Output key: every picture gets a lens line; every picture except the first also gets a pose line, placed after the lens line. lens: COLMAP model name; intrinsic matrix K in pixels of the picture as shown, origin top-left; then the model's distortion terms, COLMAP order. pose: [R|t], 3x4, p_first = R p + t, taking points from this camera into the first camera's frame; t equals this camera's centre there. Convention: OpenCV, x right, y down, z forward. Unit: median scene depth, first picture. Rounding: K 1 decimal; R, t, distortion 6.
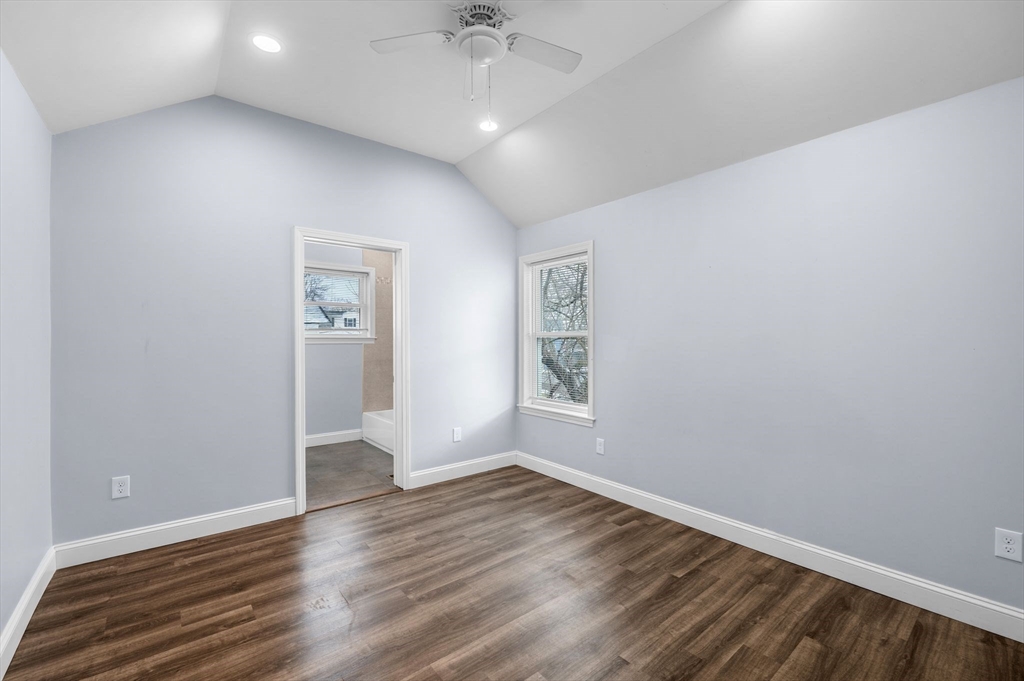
lens RADIAL K [[427.6, 0, 508.7], [0, 427.6, 337.2], [0, 0, 1]] dist [-0.014283, 0.000051]
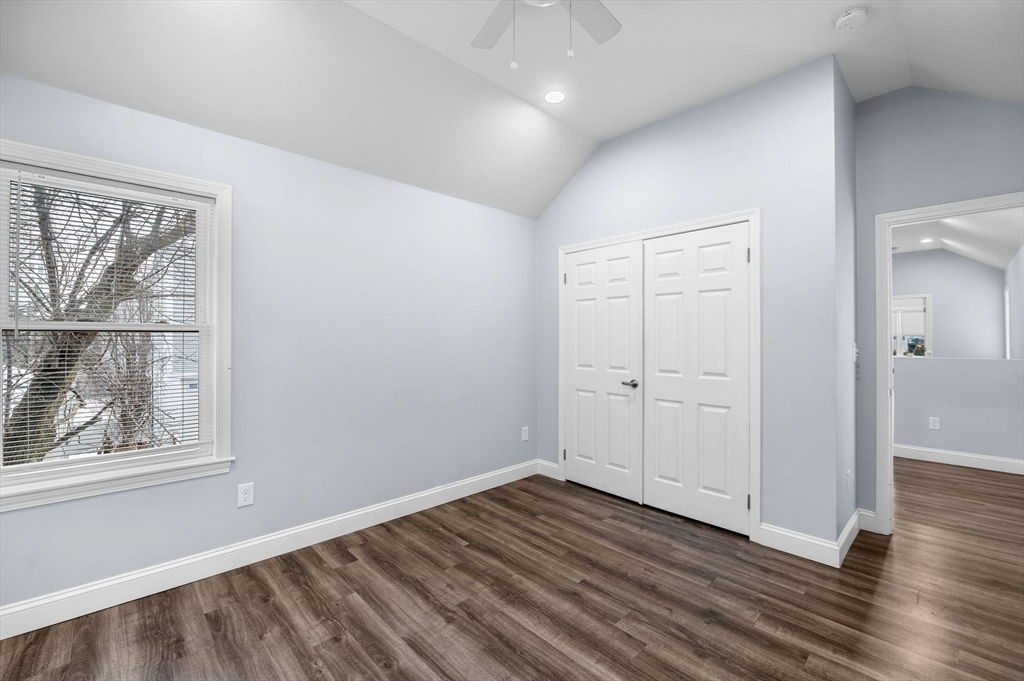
lens RADIAL K [[427.6, 0, 511.1], [0, 427.6, 338.7], [0, 0, 1]] dist [-0.014283, 0.000051]
pose [[-0.071407, -0.002733, 0.997443, -0.715914], [0.001302, 0.999995, 0.002833, 0.012015], [-0.997446, 0.001501, -0.071404, 0.929441]]
